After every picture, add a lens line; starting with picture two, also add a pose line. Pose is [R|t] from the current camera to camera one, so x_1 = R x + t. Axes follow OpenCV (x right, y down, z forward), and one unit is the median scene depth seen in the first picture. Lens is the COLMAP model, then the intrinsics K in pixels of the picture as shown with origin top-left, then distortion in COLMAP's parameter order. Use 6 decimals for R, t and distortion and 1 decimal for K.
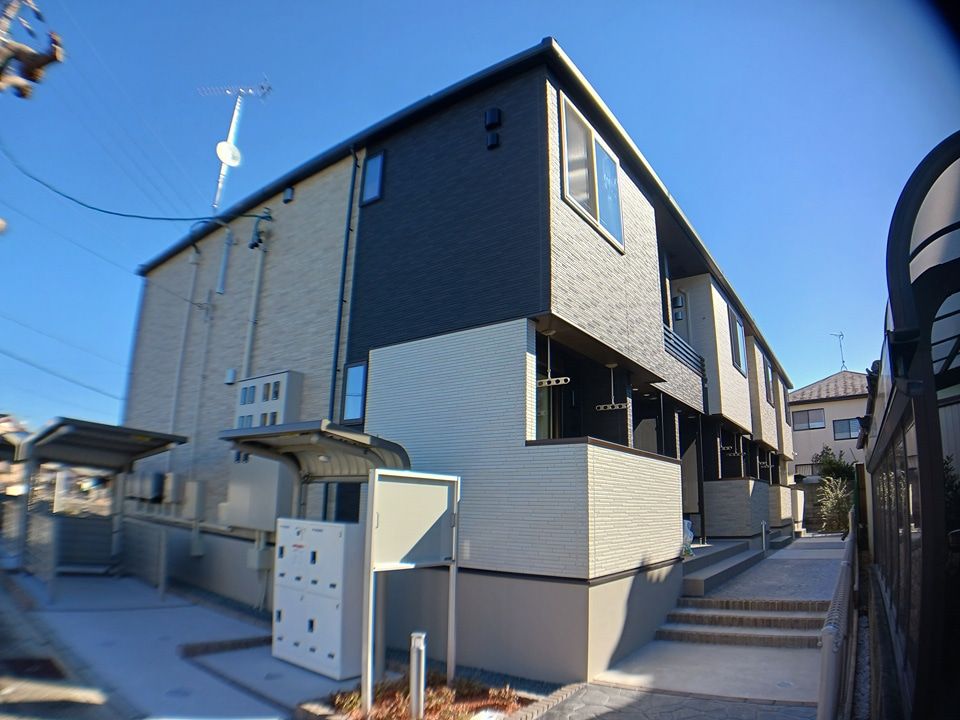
lens RADIAL K [[568.1, 0, 480.0], [0, 568.1, 360.0], [0, 0, 1]] dist [-0.189730, 0.027504]
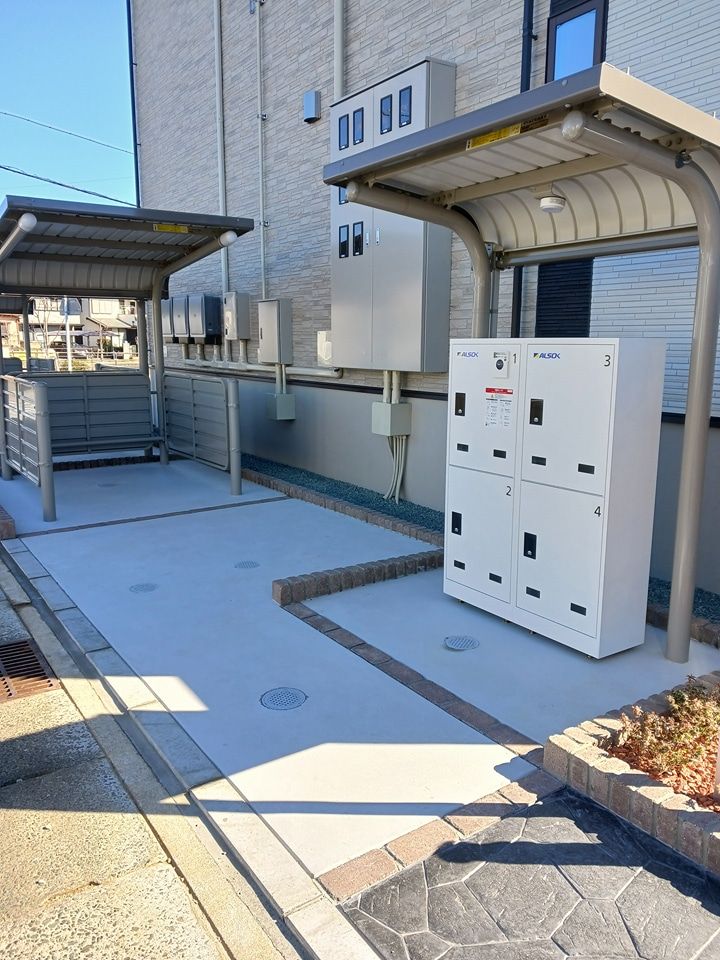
lens RADIAL K [[753.0, 0, 360.0], [0, 753.0, 480.0], [0, 0, 1]] dist [0.008245, 0.004473]
pose [[0.940283, 0.045693, -0.337313, -0.152406], [0.097719, 0.913004, 0.396074, 0.091504], [0.326066, -0.405384, 0.854017, 0.234010]]
